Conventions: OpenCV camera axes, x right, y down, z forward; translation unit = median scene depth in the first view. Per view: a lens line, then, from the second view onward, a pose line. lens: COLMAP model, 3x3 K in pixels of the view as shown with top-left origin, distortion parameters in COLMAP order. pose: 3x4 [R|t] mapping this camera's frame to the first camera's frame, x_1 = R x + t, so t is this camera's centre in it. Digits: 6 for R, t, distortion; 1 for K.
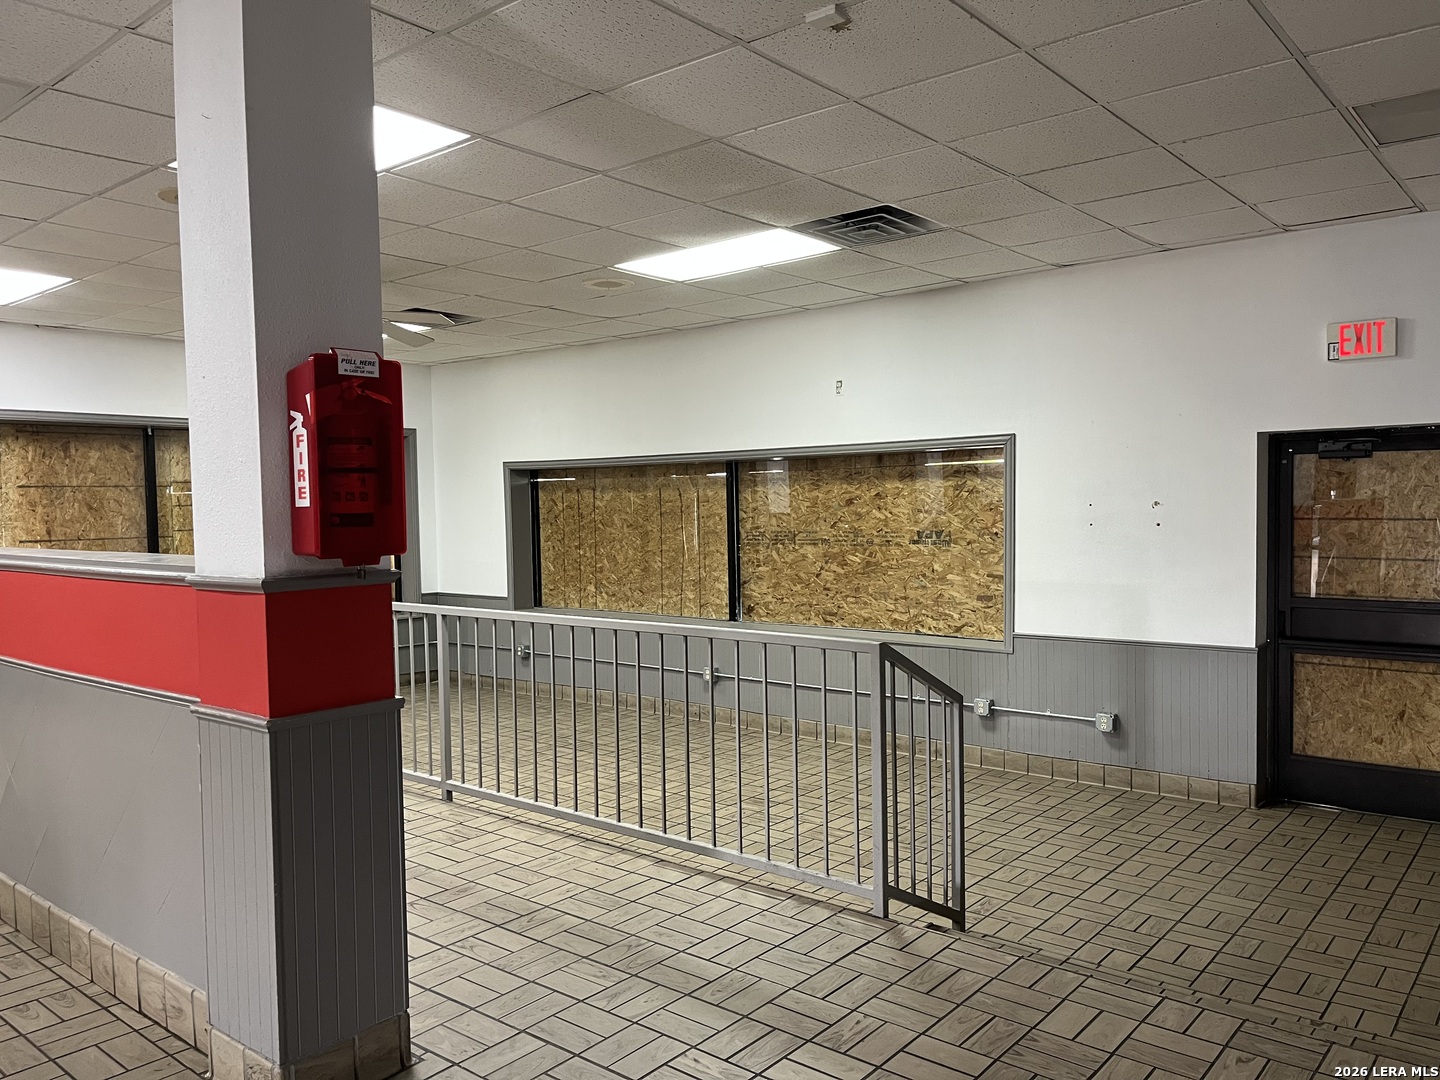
lens RADIAL K [[1097.2, 0, 713.3], [0, 1097.2, 540.5], [0, 0, 1]] dist [0.046139, -0.073992]
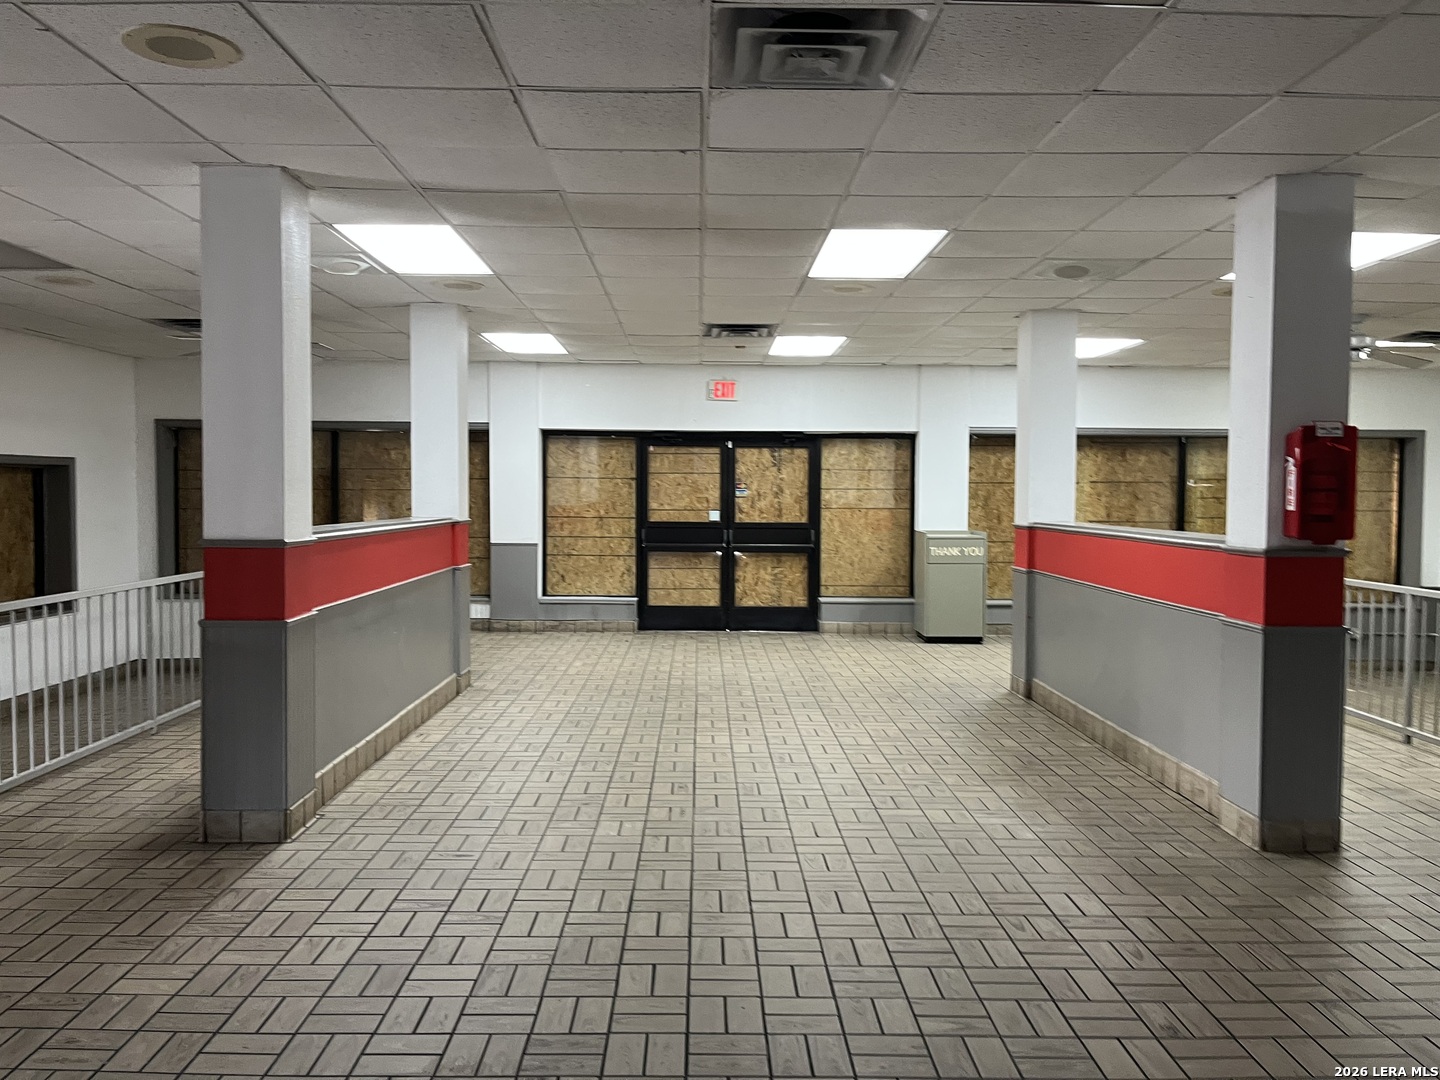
lens RADIAL K [[1097.2, 0, 713.9], [0, 1097.2, 533.3], [0, 0, 1]] dist [0.046139, -0.073992]
pose [[0.655336, 0.053385, -0.753449, 0.304369], [-0.049273, 0.998396, 0.027883, 0.002687], [0.753729, 0.018852, 0.656915, -0.730761]]
